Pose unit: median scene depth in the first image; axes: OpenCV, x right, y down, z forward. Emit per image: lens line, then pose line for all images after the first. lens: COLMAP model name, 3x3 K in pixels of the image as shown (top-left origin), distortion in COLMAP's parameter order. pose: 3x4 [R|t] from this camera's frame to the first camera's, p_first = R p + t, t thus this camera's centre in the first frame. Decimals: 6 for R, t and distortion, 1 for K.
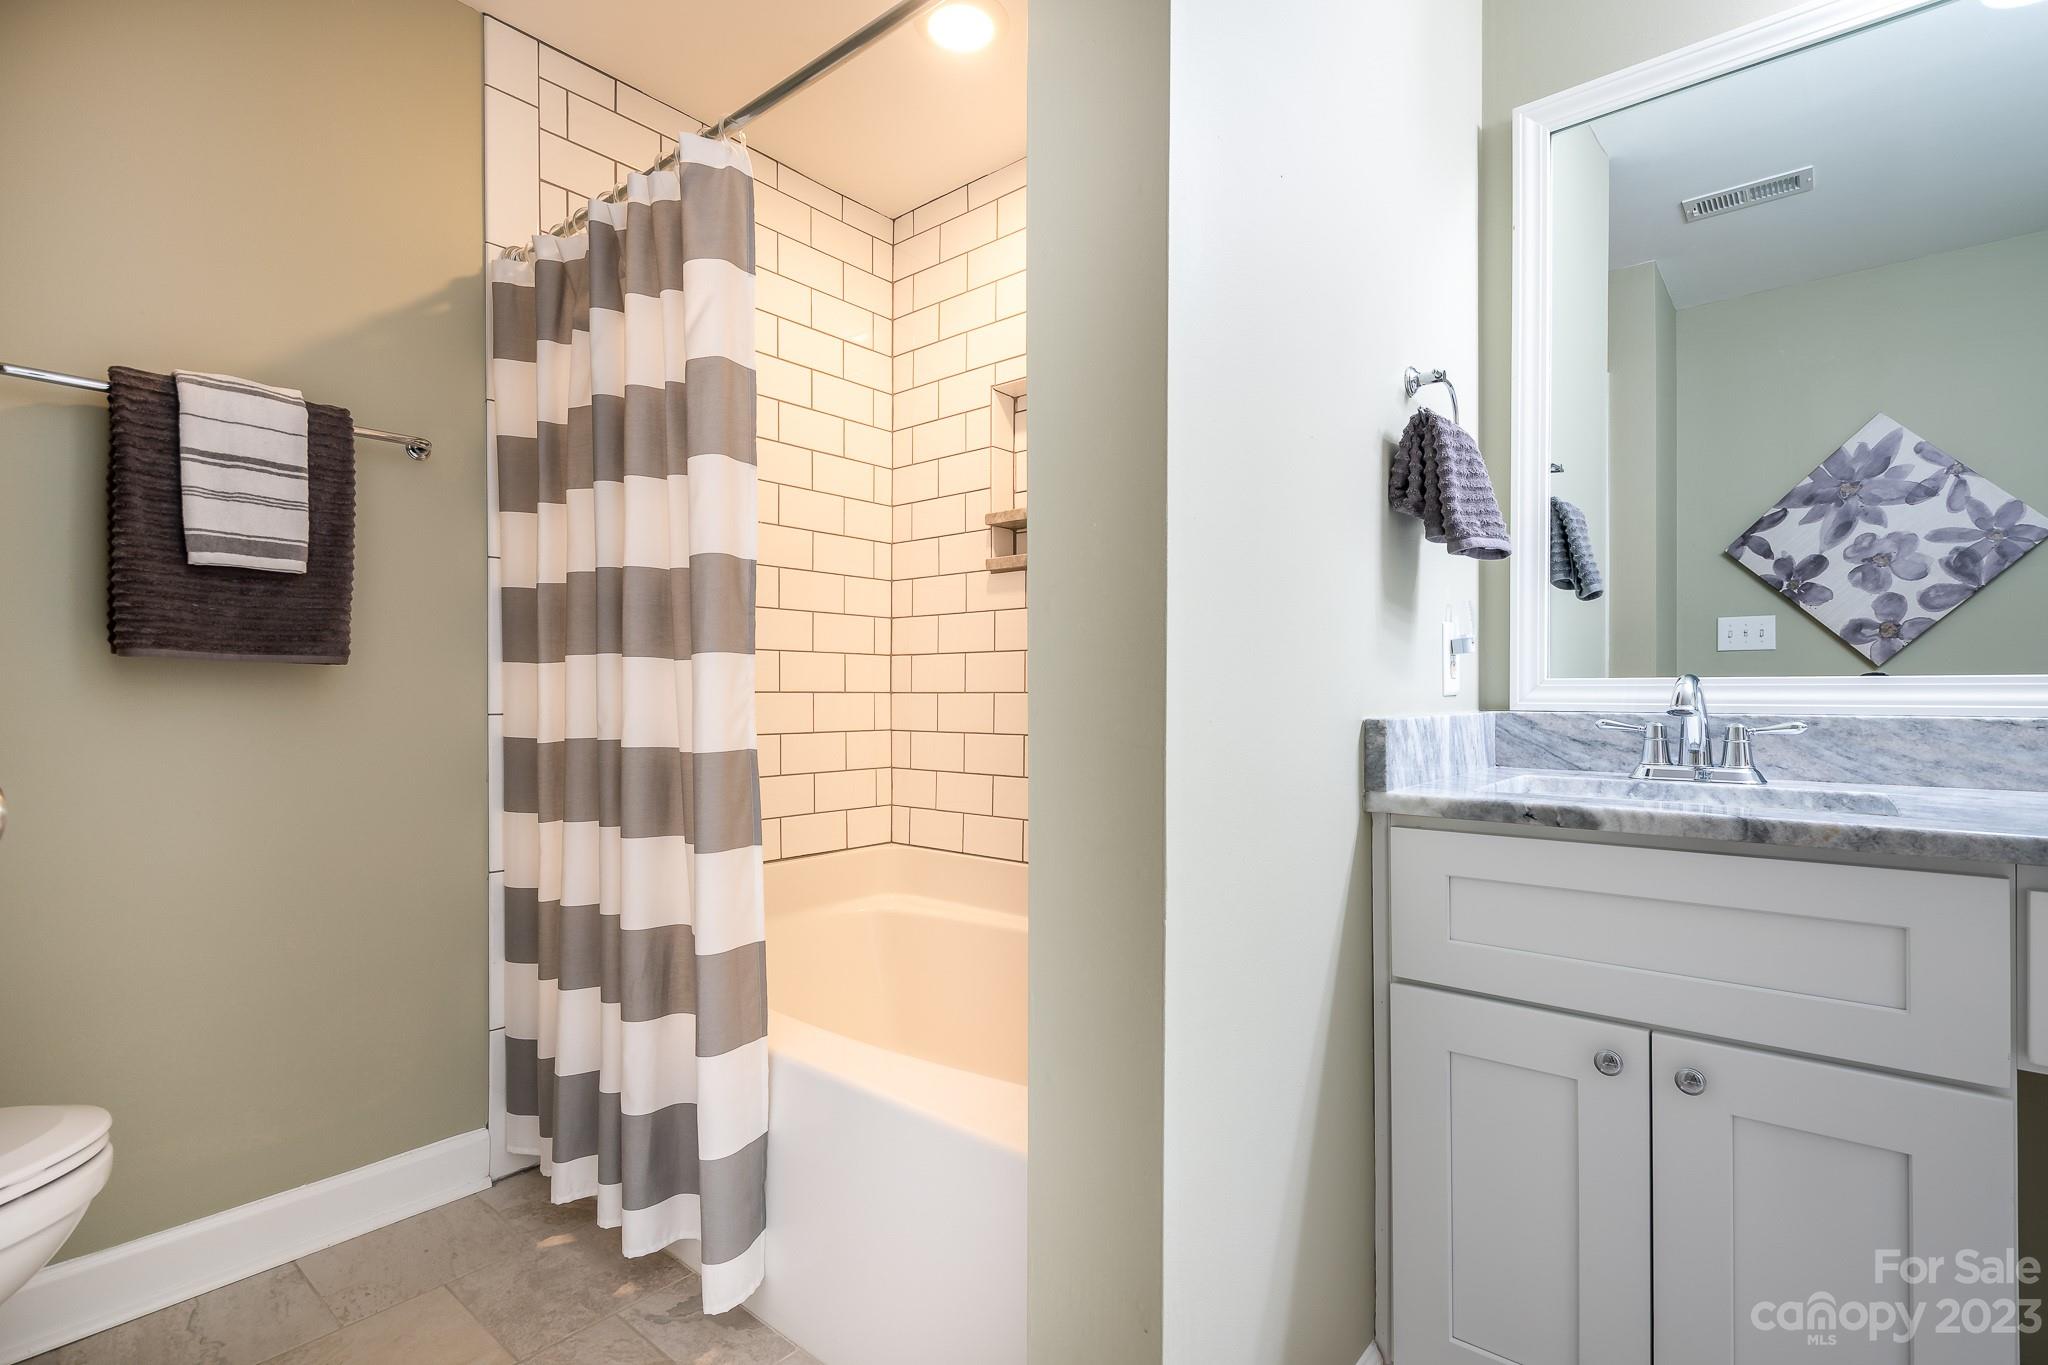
lens RADIAL K [[956.0, 0, 1023.7], [0, 956.0, 689.4], [0, 0, 1]] dist [0.007047, -0.001115]
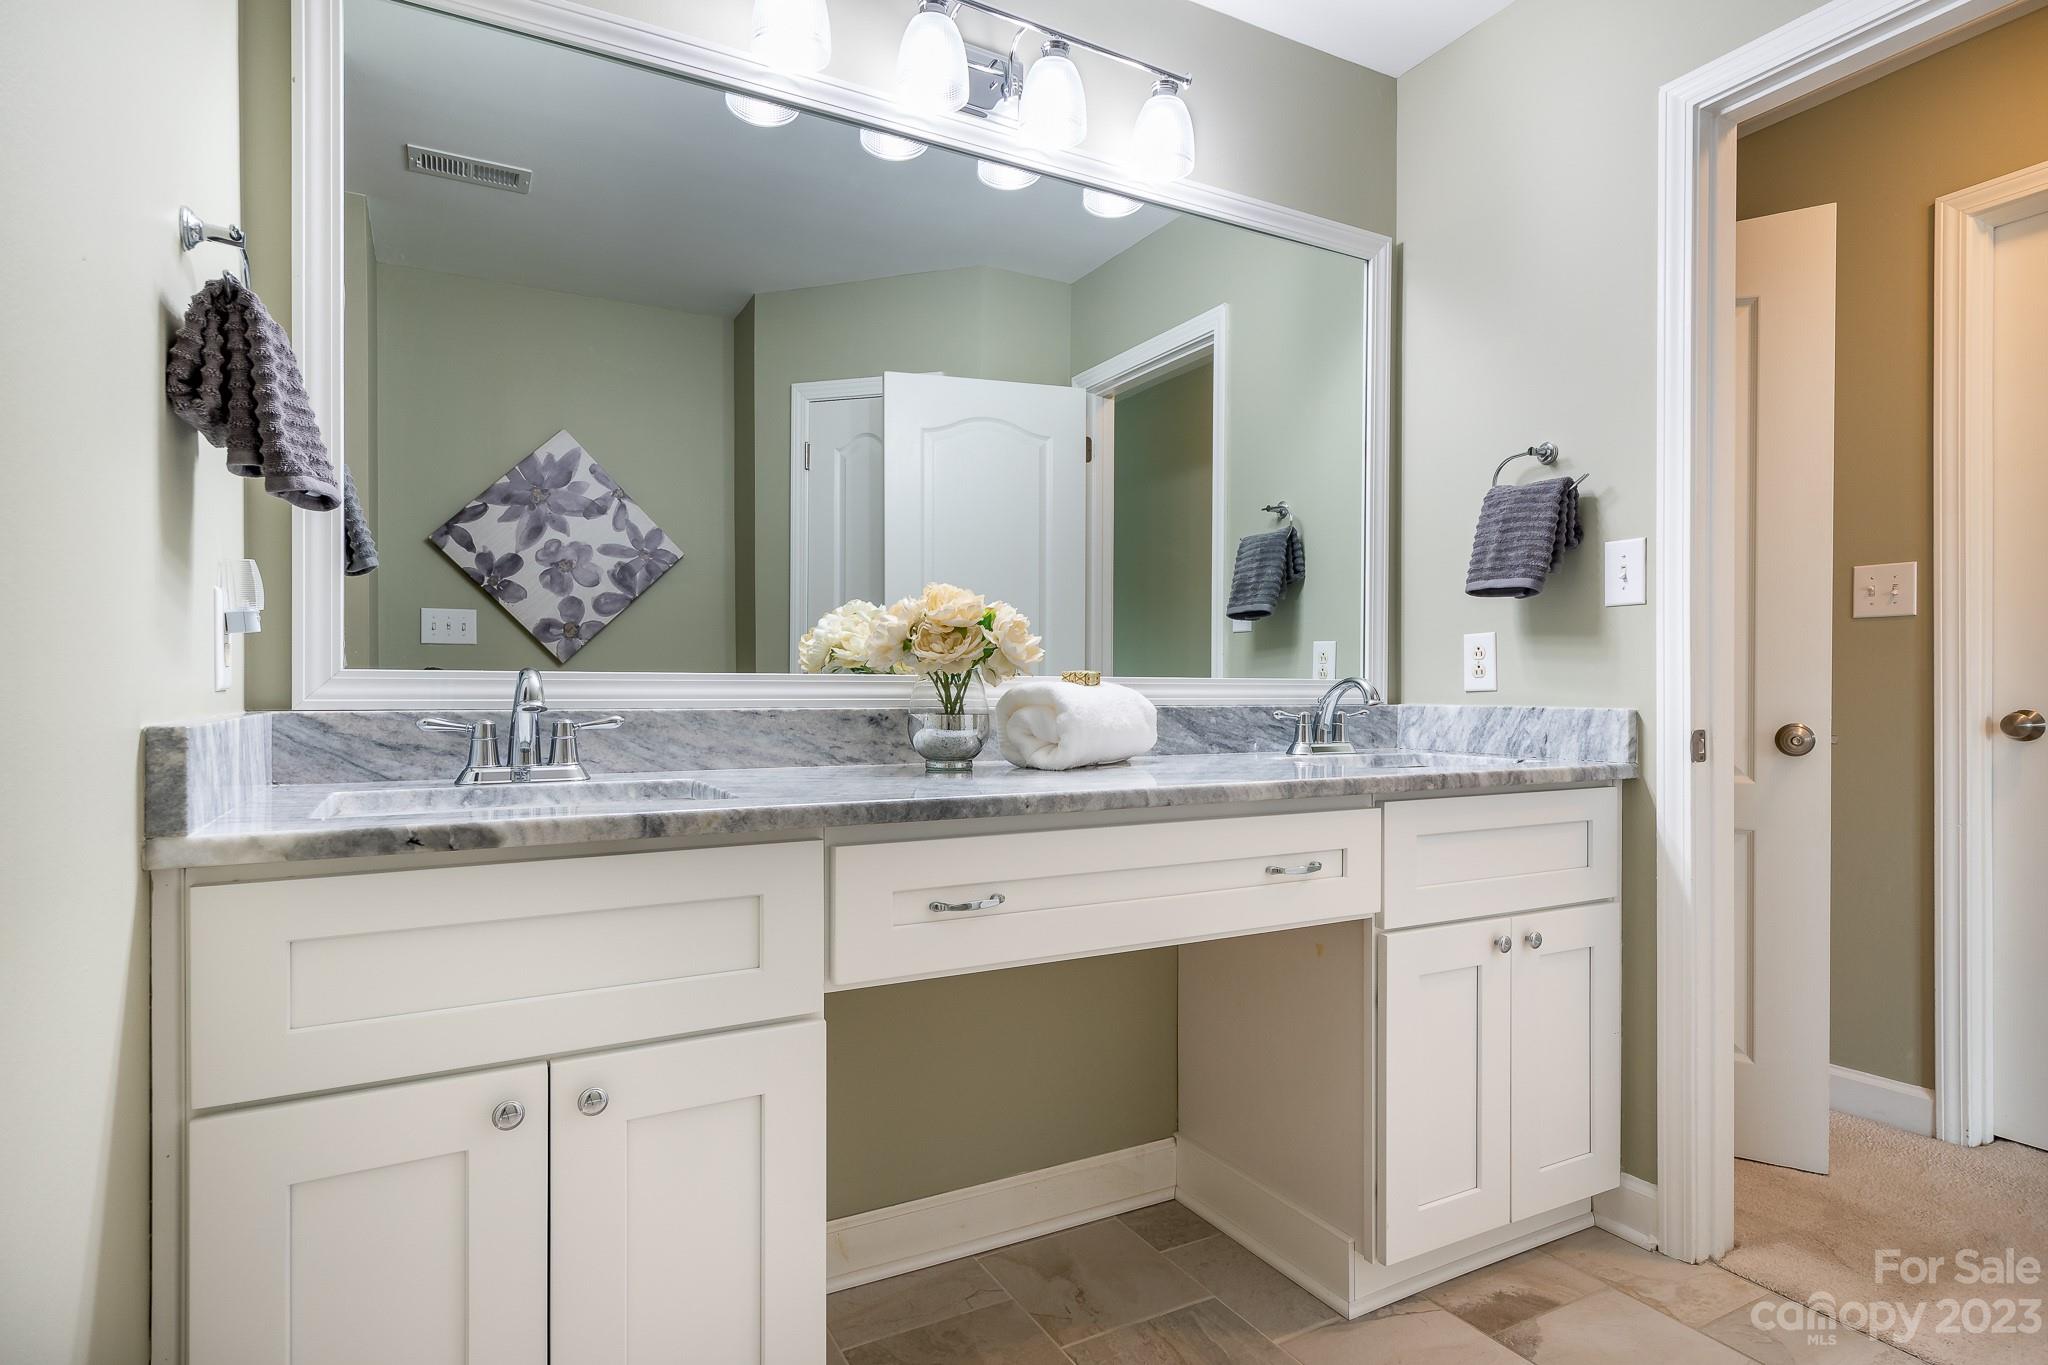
lens RADIAL K [[1069.4, 0, 1022.1], [0, 1069.4, 691.3], [0, 0, 1]] dist [0.019806, -0.001055]
pose [[0.367160, -0.001025, 0.930157, -0.098669], [-0.004758, 0.999984, 0.002980, 0.001900], [-0.930145, -0.005520, 0.367150, 0.173872]]
